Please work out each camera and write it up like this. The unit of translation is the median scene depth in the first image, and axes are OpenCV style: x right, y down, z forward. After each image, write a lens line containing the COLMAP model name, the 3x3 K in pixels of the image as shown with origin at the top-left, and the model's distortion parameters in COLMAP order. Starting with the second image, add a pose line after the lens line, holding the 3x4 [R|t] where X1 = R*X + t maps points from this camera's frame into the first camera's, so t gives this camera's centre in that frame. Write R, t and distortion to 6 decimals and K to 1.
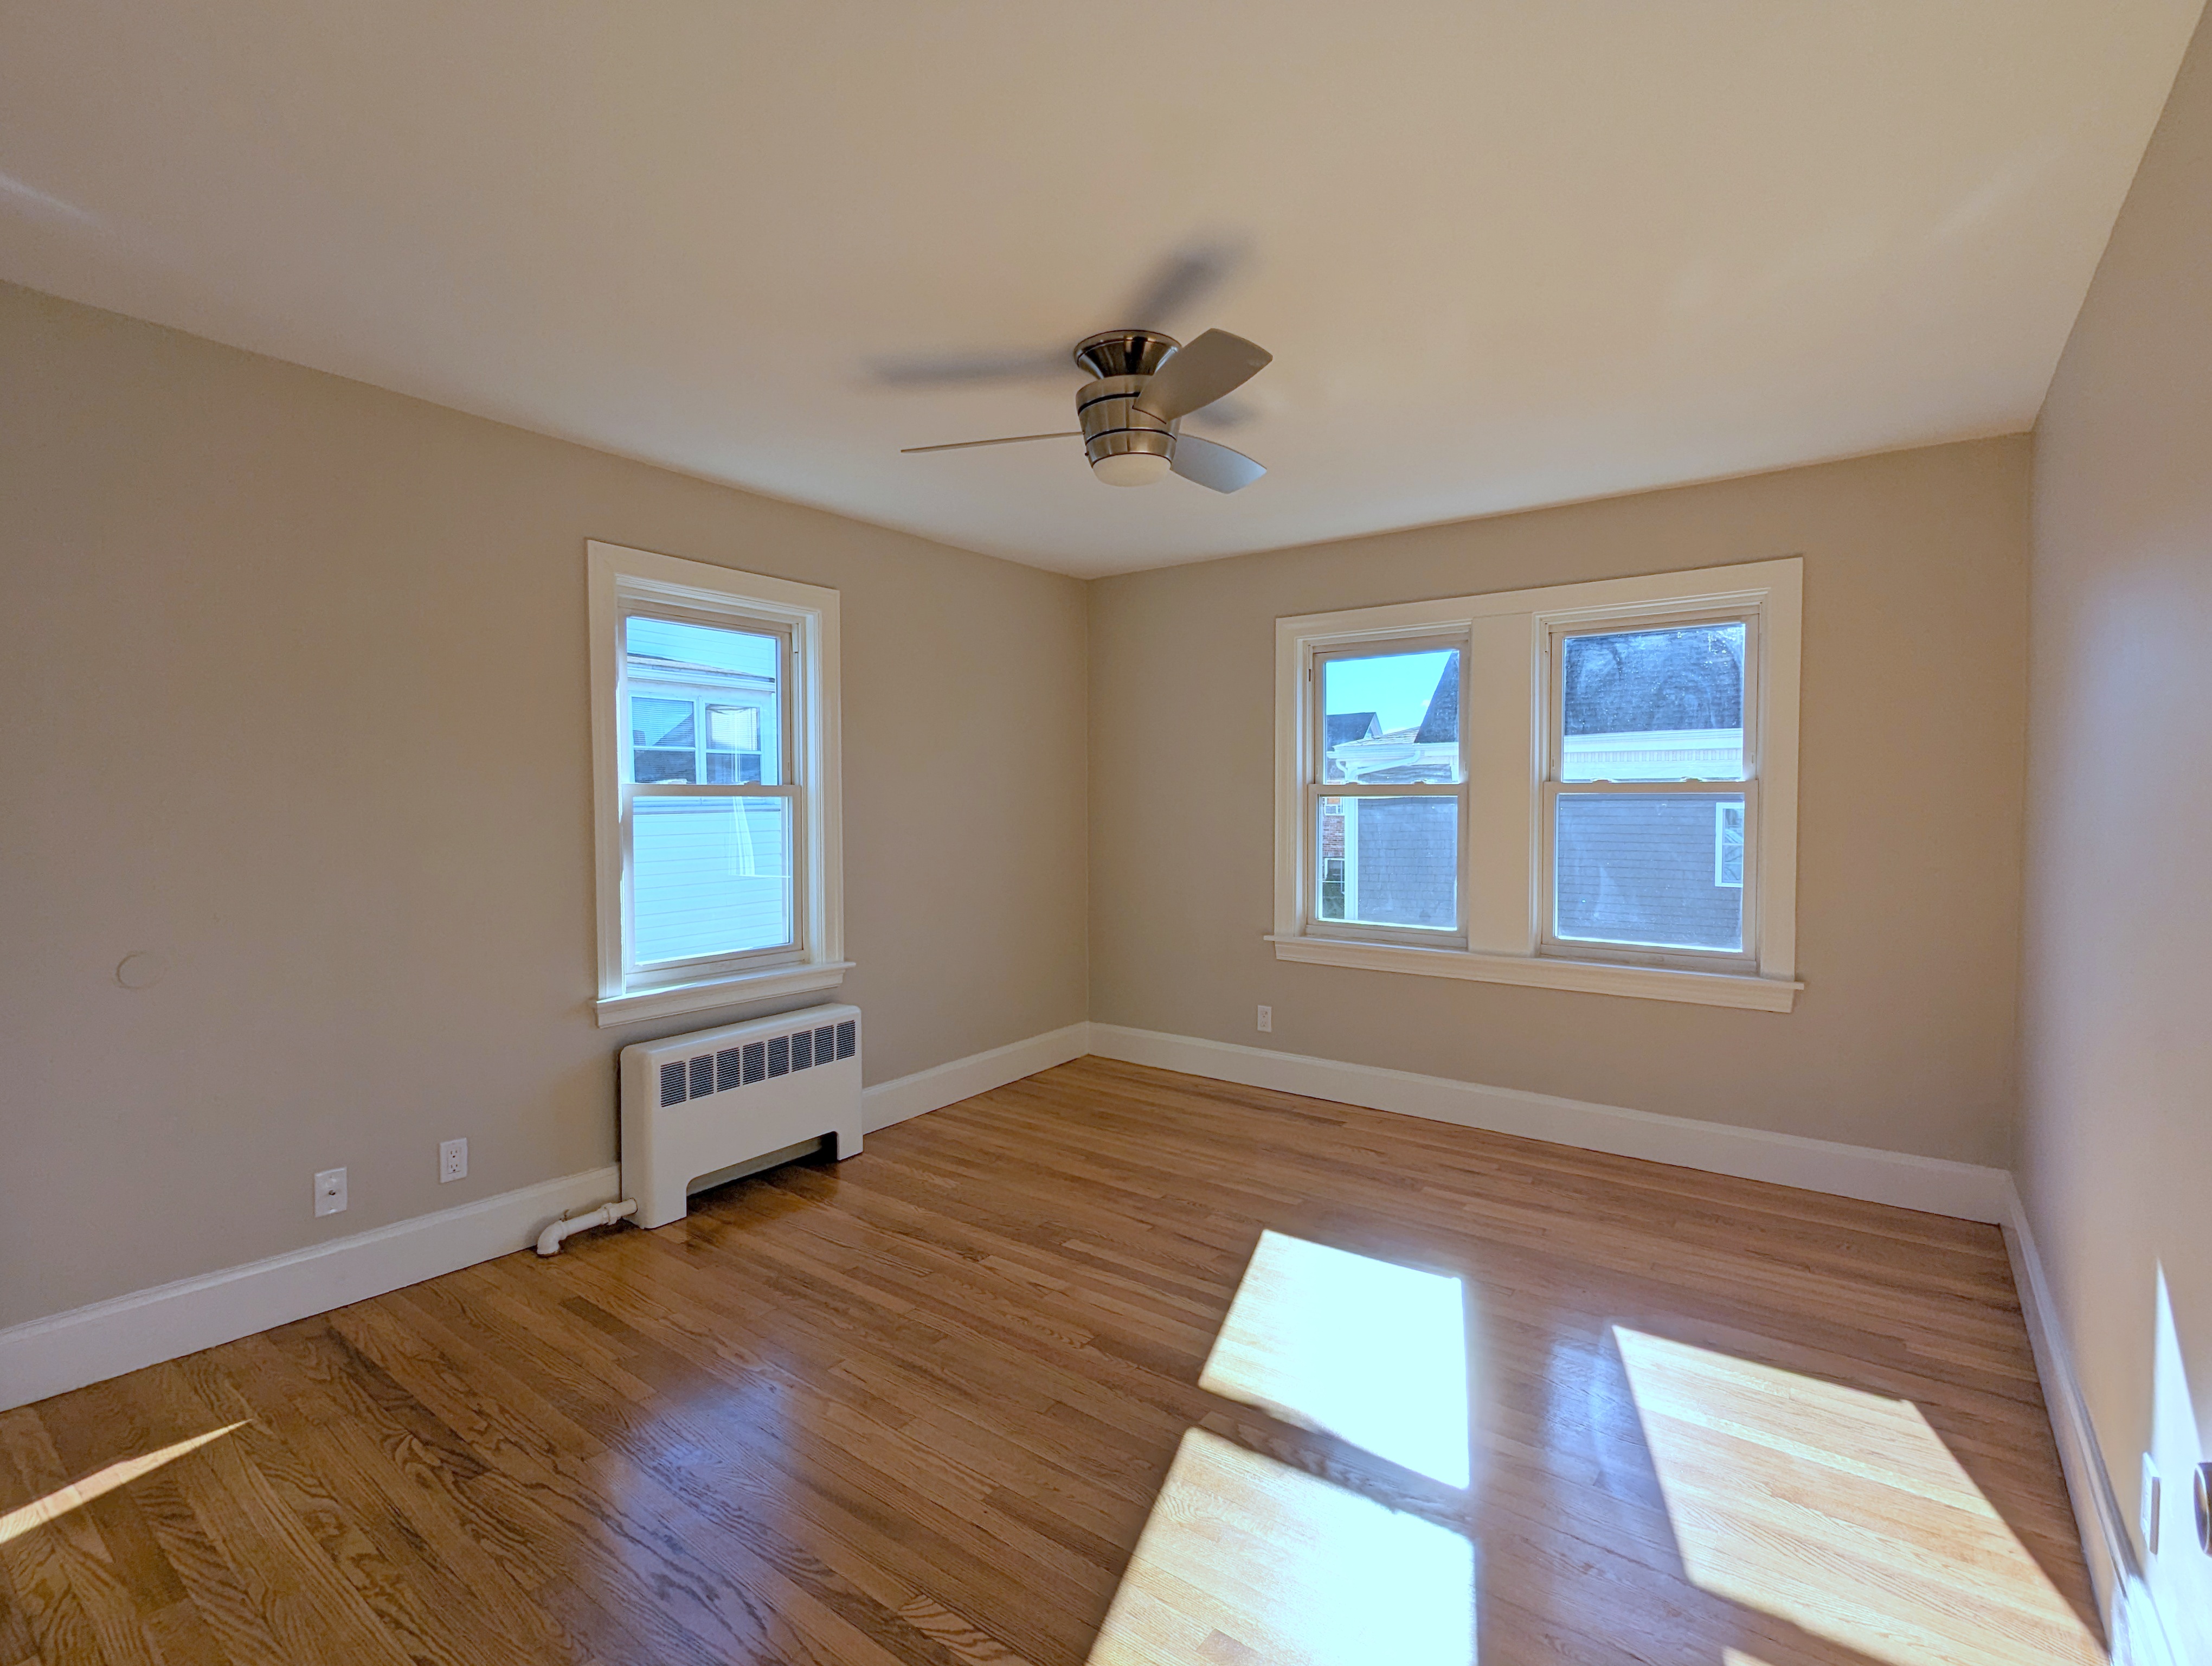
lens RADIAL K [[1048.9, 0, 1106.0], [0, 1048.9, 833.0], [0, 0, 1]] dist [0.000434, 0.000731]
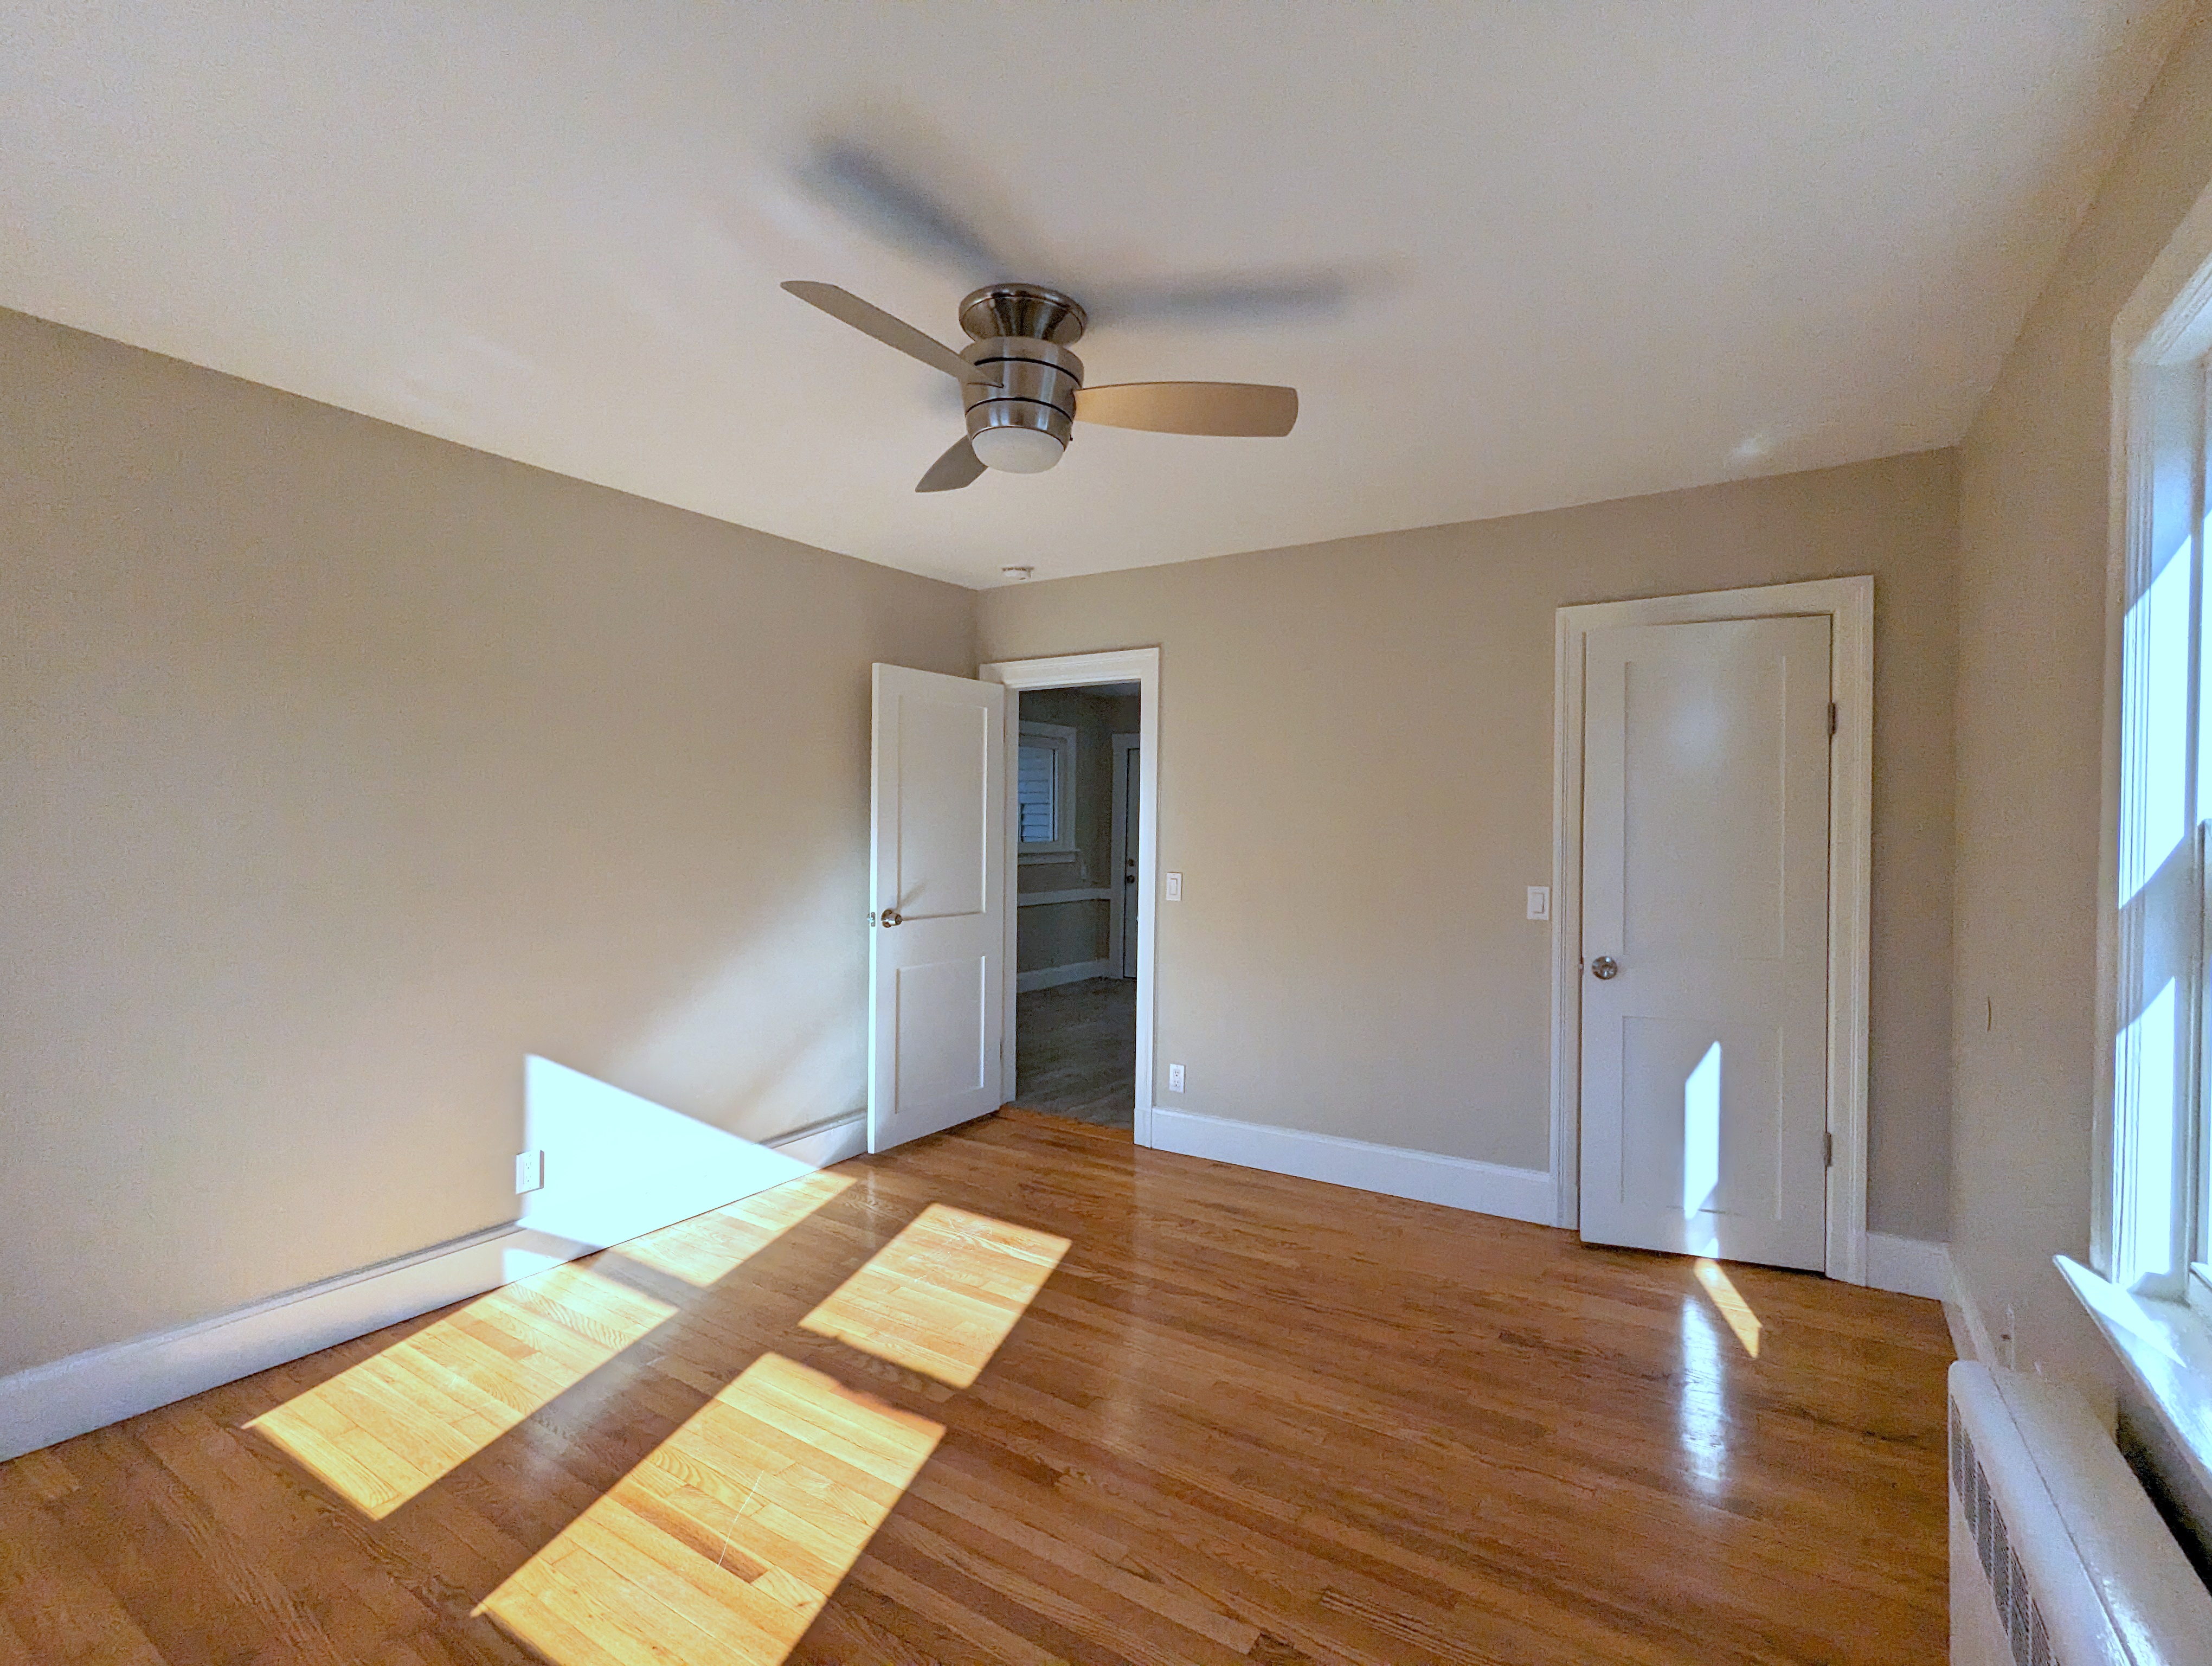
lens RADIAL K [[1048.9, 0, 1106.0], [0, 1048.9, 833.0], [0, 0, 1]] dist [0.000434, 0.000731]
pose [[-0.997241, -0.008804, -0.073714, 0.015070], [-0.011871, 0.999078, 0.041263, -0.078820], [0.073283, 0.042024, -0.996425, 1.962567]]
